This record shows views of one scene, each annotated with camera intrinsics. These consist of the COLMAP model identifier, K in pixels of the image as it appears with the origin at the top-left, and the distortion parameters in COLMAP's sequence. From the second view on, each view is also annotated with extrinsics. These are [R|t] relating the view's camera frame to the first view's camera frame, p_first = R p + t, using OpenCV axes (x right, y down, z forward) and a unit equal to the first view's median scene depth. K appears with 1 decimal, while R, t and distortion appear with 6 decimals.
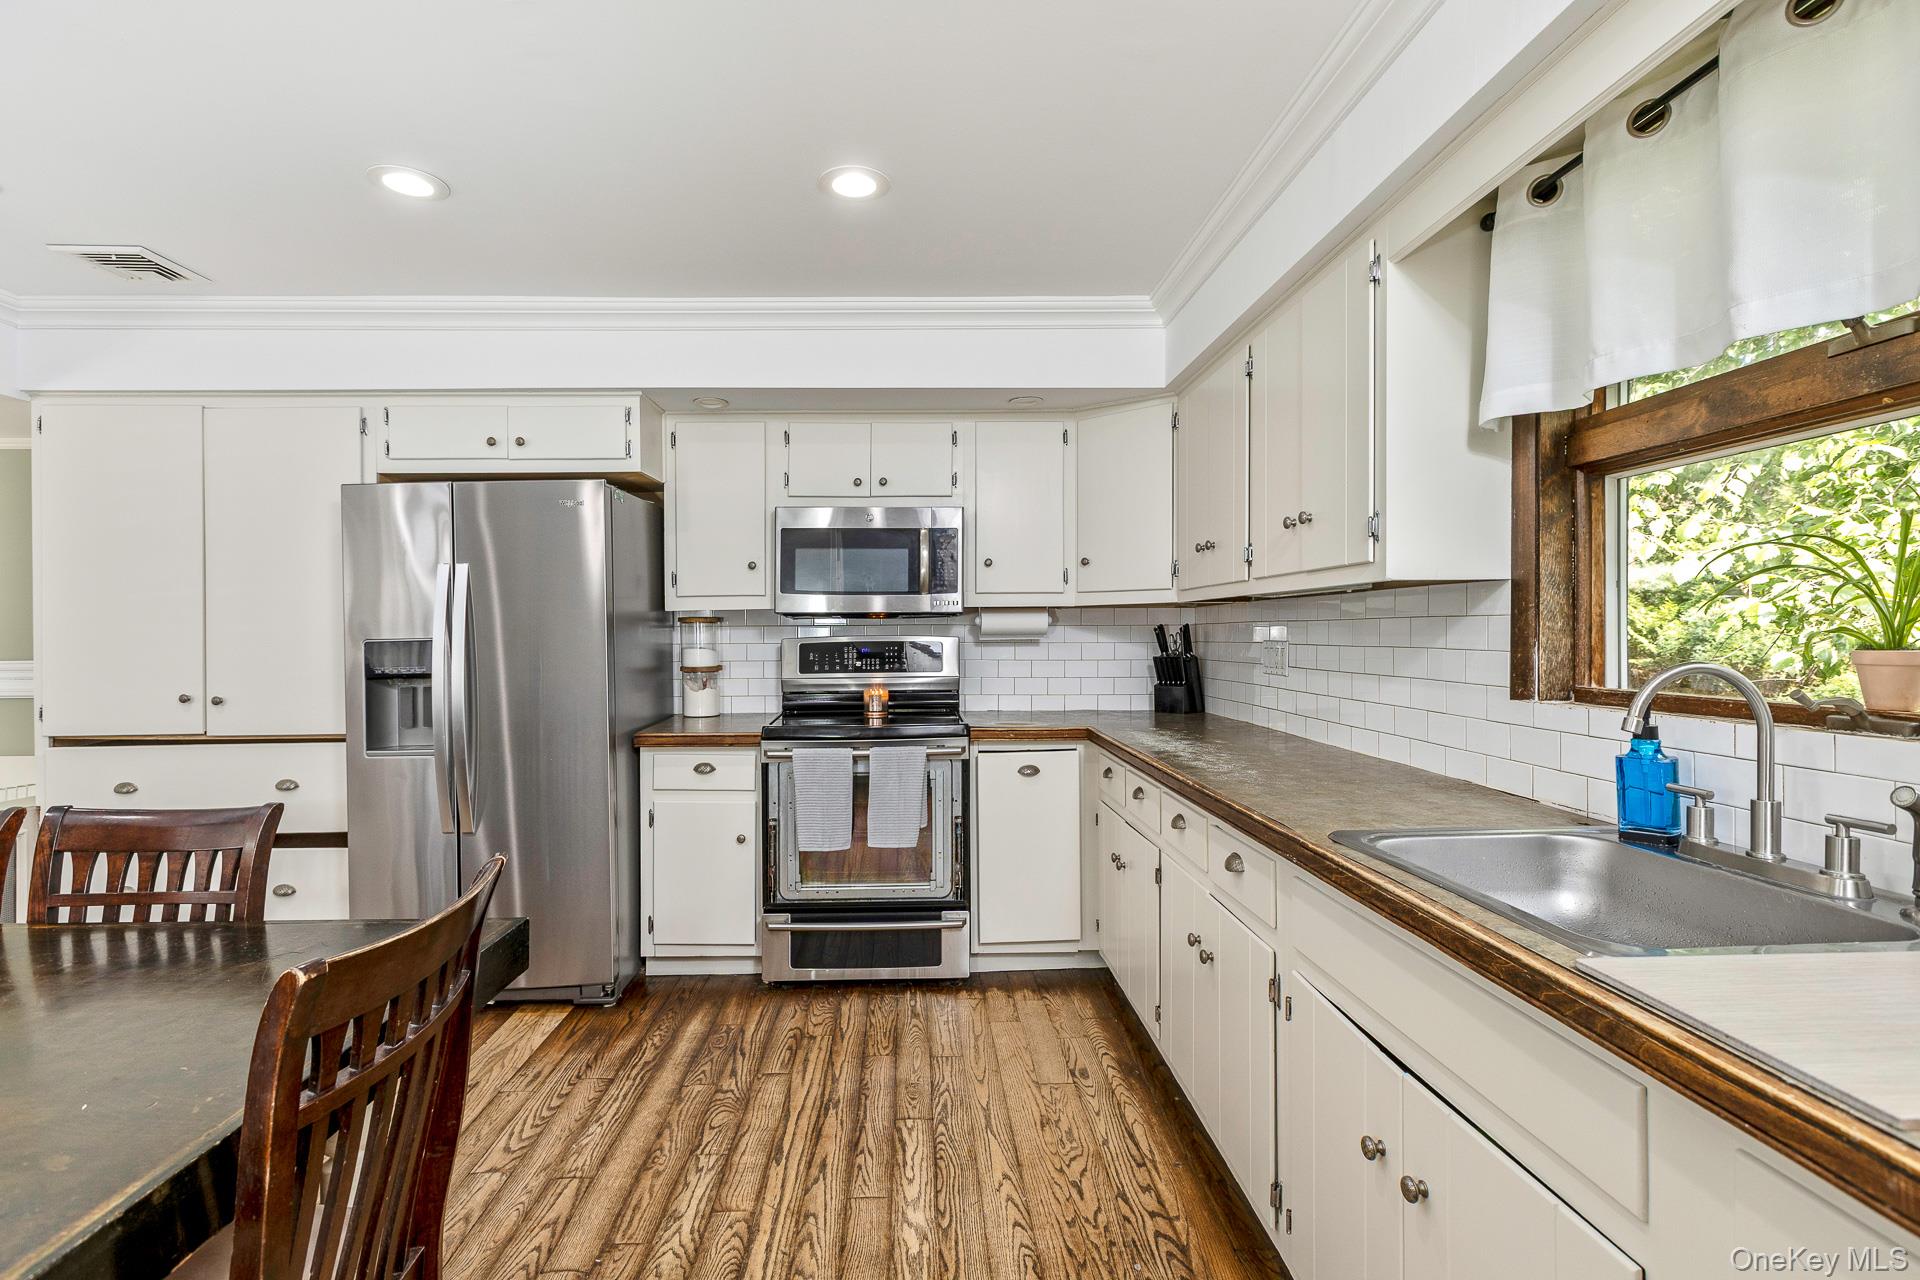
lens RADIAL K [[894.4, 0, 952.8], [0, 894.4, 638.8], [0, 0, 1]] dist [0.005601, 0.000361]
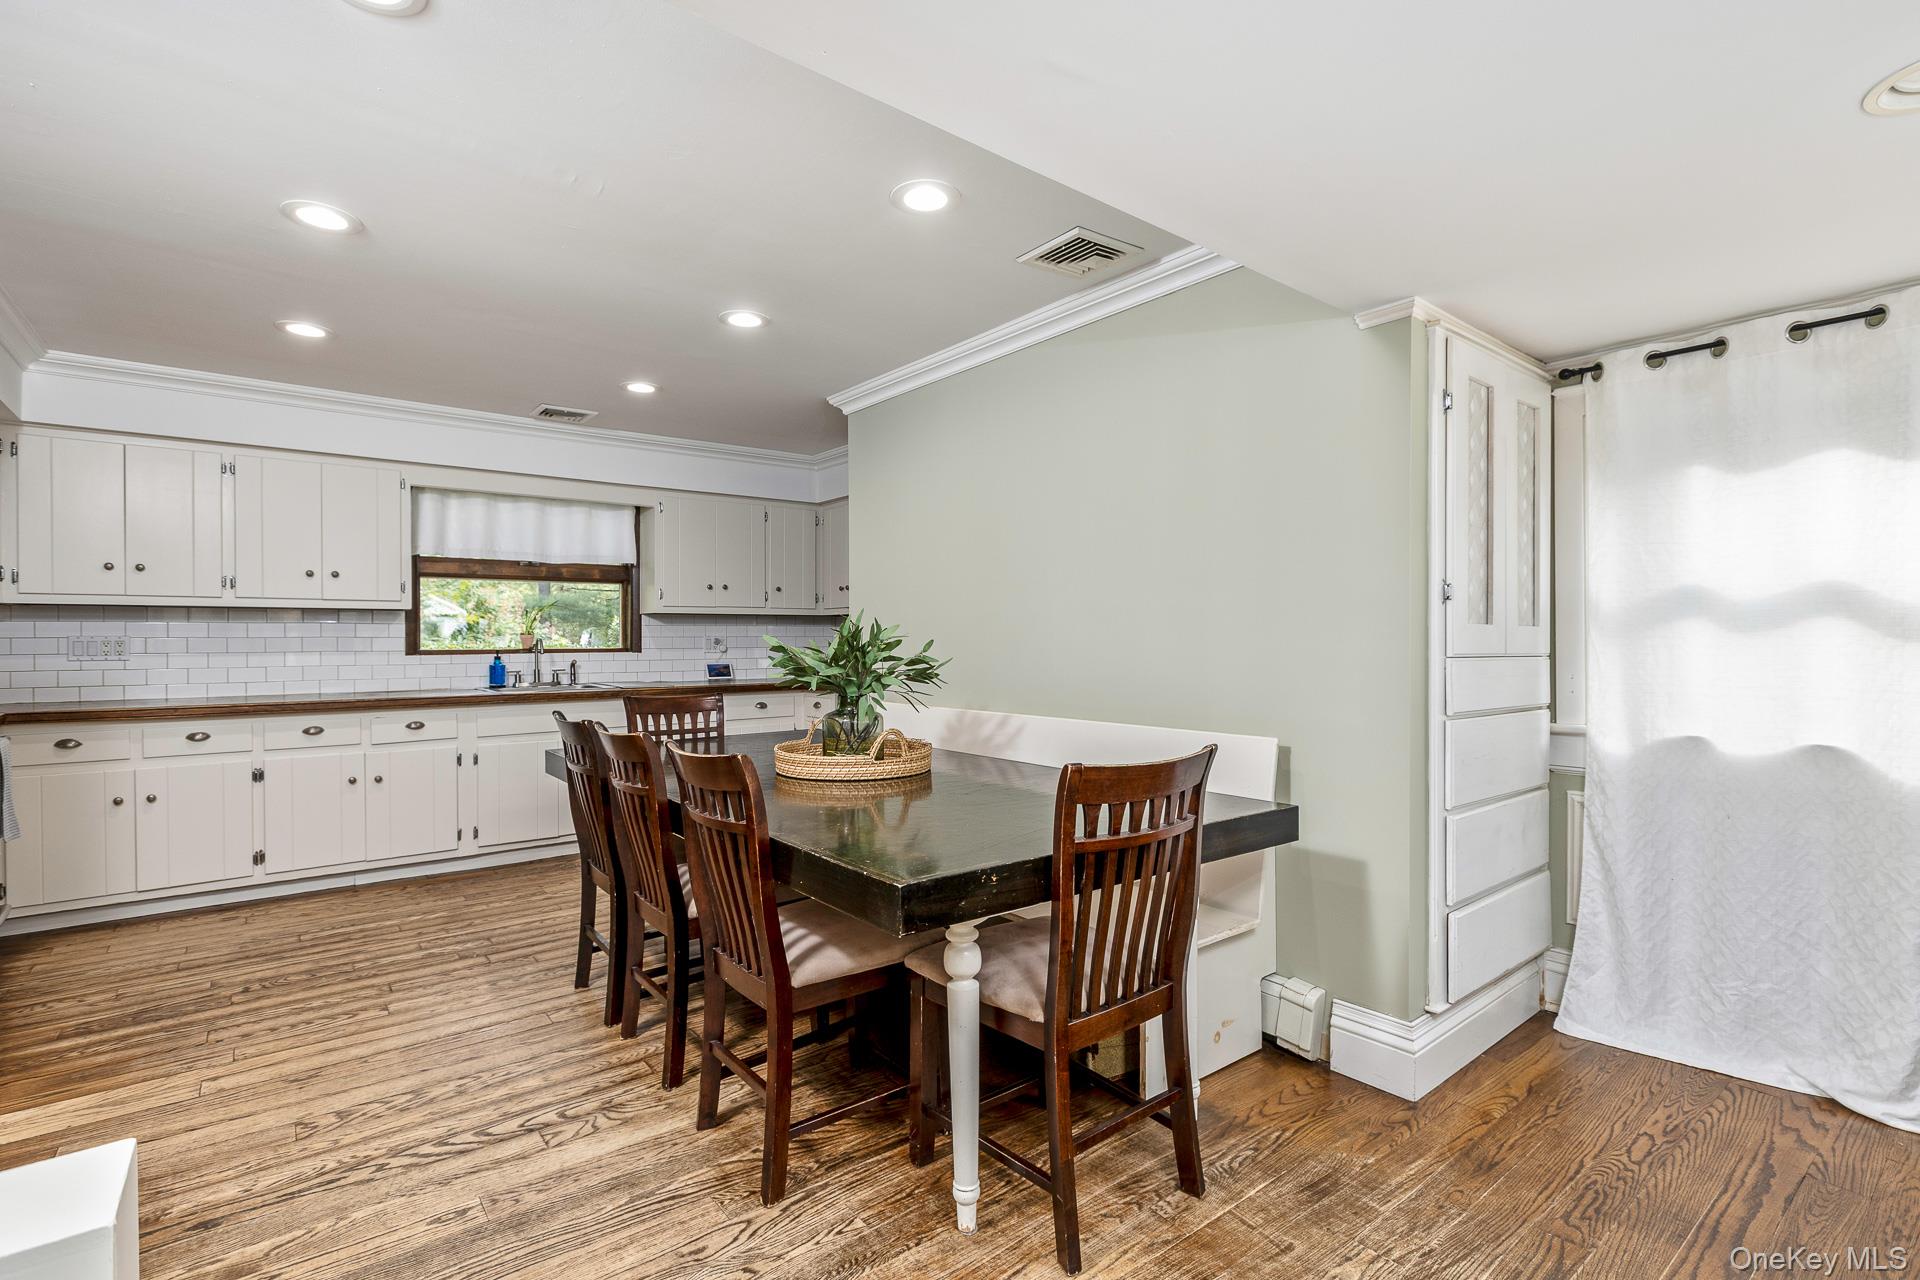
lens RADIAL K [[894.4, 0, 968.4], [0, 894.4, 638.4], [0, 0, 1]] dist [0.005601, 0.000361]
pose [[-0.596851, -0.001805, 0.802350, -2.046431], [0.004974, 0.999970, 0.005950, 0.042655], [-0.802337, 0.007542, -0.596824, 1.077017]]
